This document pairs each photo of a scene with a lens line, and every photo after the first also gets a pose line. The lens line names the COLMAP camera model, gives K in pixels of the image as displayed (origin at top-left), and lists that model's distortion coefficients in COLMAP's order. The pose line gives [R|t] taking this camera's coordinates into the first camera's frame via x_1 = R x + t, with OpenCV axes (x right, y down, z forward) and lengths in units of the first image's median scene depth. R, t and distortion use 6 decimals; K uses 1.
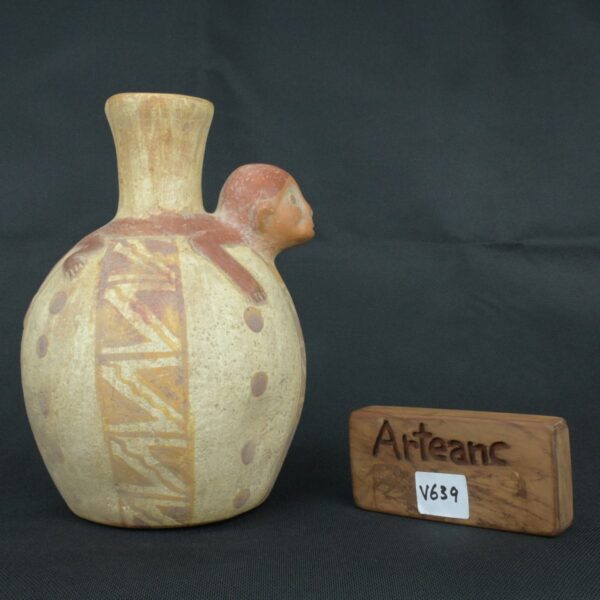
lens RADIAL K [[793.6, 0, 299.9], [0, 793.6, 297.6], [0, 0, 1]] dist [0.001871, 0.000000]
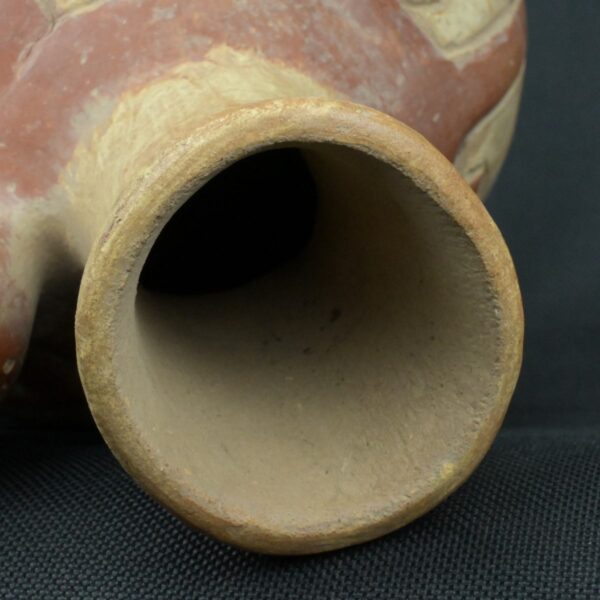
lens RADIAL K [[1952.6, 0, 299.5], [0, 1952.6, 299.9], [0, 0, 1]] dist [0.016610, 0.000000]
pose [[-0.968312, 0.179106, -0.174050, -0.083814], [-0.229545, -0.363687, 0.902796, -0.850694], [0.098396, 0.914140, 0.393275, 0.848281]]
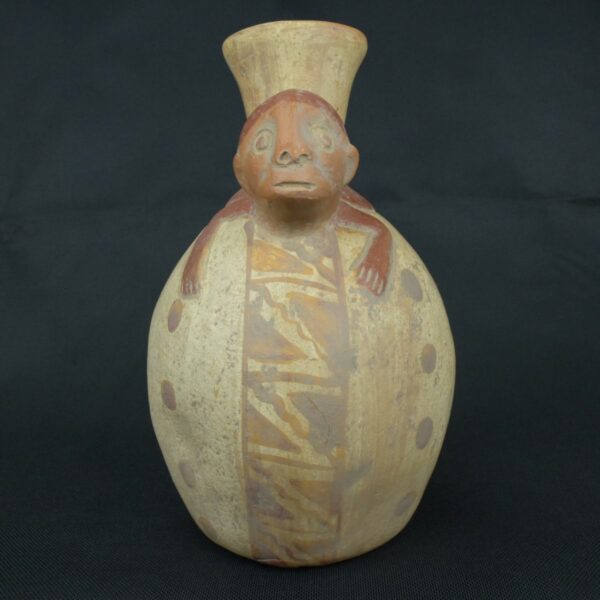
lens RADIAL K [[719.1, 0, 299.3], [0, 719.1, 297.3], [0, 0, 1]] dist [-0.010003, 0.000000]
pose [[-0.154412, 0.123784, -0.980222, 0.639625], [0.009365, 0.992259, 0.123829, -0.080171], [0.987962, 0.009941, -0.154376, 1.251688]]
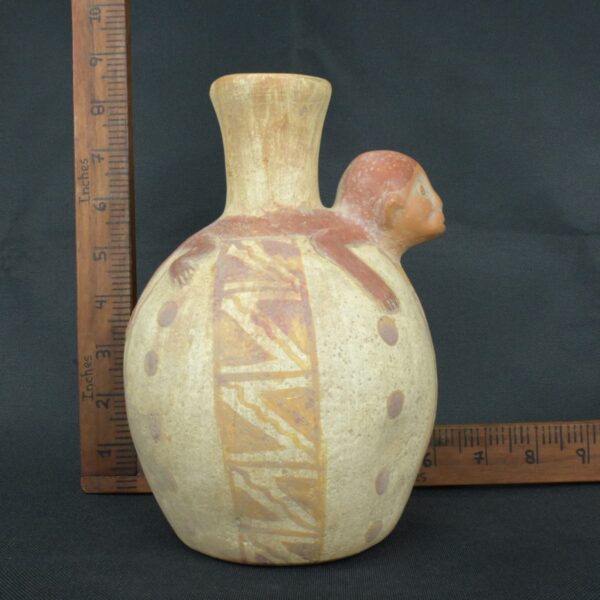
lens RADIAL K [[793.6, 0, 301.0], [0, 793.6, 297.4], [0, 0, 1]] dist [0.001871, 0.000000]
pose [[0.998154, -0.010177, -0.059878, -0.102337], [0.011946, 0.999500, 0.029267, -0.036309], [0.059551, -0.029929, 0.997777, 0.122606]]
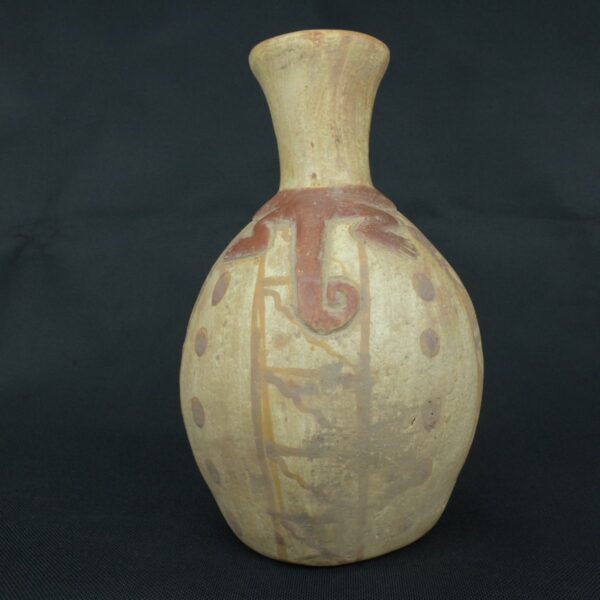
lens RADIAL K [[719.1, 0, 300.5], [0, 719.1, 297.2], [0, 0, 1]] dist [-0.010003, 0.000000]
pose [[0.222588, -0.065362, 0.972719, -1.042503], [0.050537, 0.997182, 0.055441, -0.030048], [-0.973602, 0.036817, 0.225264, 0.958784]]
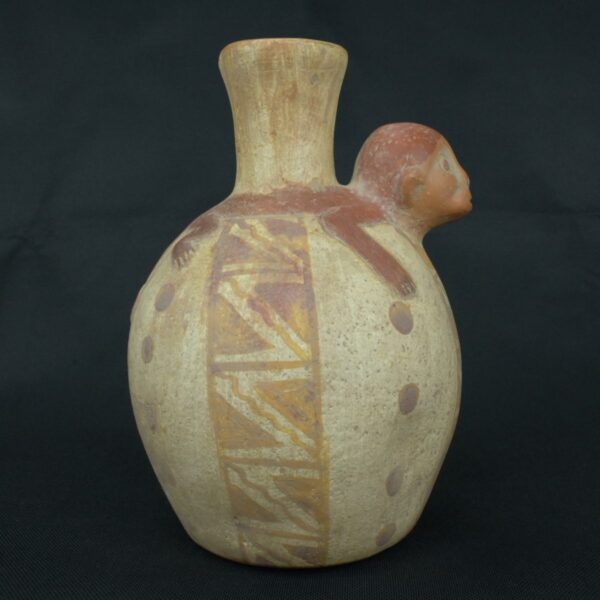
lens RADIAL K [[719.1, 0, 299.4], [0, 719.1, 298.2], [0, 0, 1]] dist [-0.010003, 0.000000]
pose [[0.987272, -0.001747, -0.159031, -0.044846], [0.009361, 0.998844, 0.047140, -0.027189], [0.158765, -0.048029, 0.986147, 0.276970]]
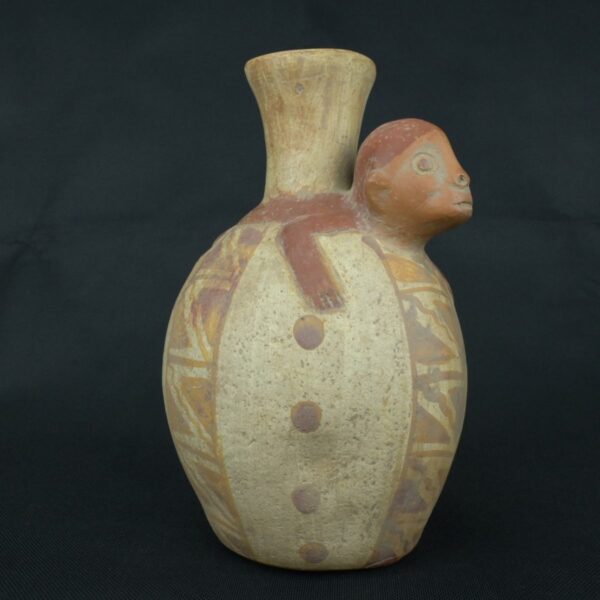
lens RADIAL K [[719.1, 0, 298.7], [0, 719.1, 298.5], [0, 0, 1]] dist [-0.010003, 0.000000]
pose [[0.600318, 0.066541, -0.796988, 0.493715], [-0.014805, 0.997287, 0.072112, -0.055396], [0.799624, -0.031491, 0.599675, 0.583608]]
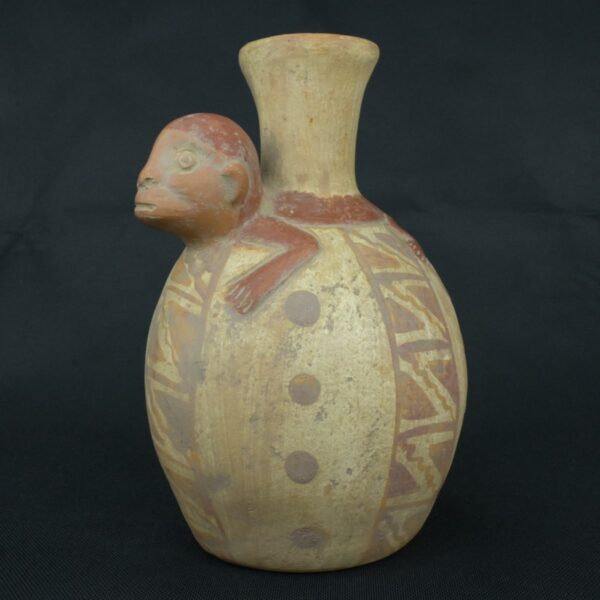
lens RADIAL K [[719.1, 0, 299.5], [0, 719.1, 299.9], [0, 0, 1]] dist [-0.010003, 0.000000]
pose [[-0.847934, 0.084822, -0.523271, 0.261428], [0.010660, 0.989644, 0.143148, -0.107261], [0.529994, 0.115802, -0.840057, 1.829264]]
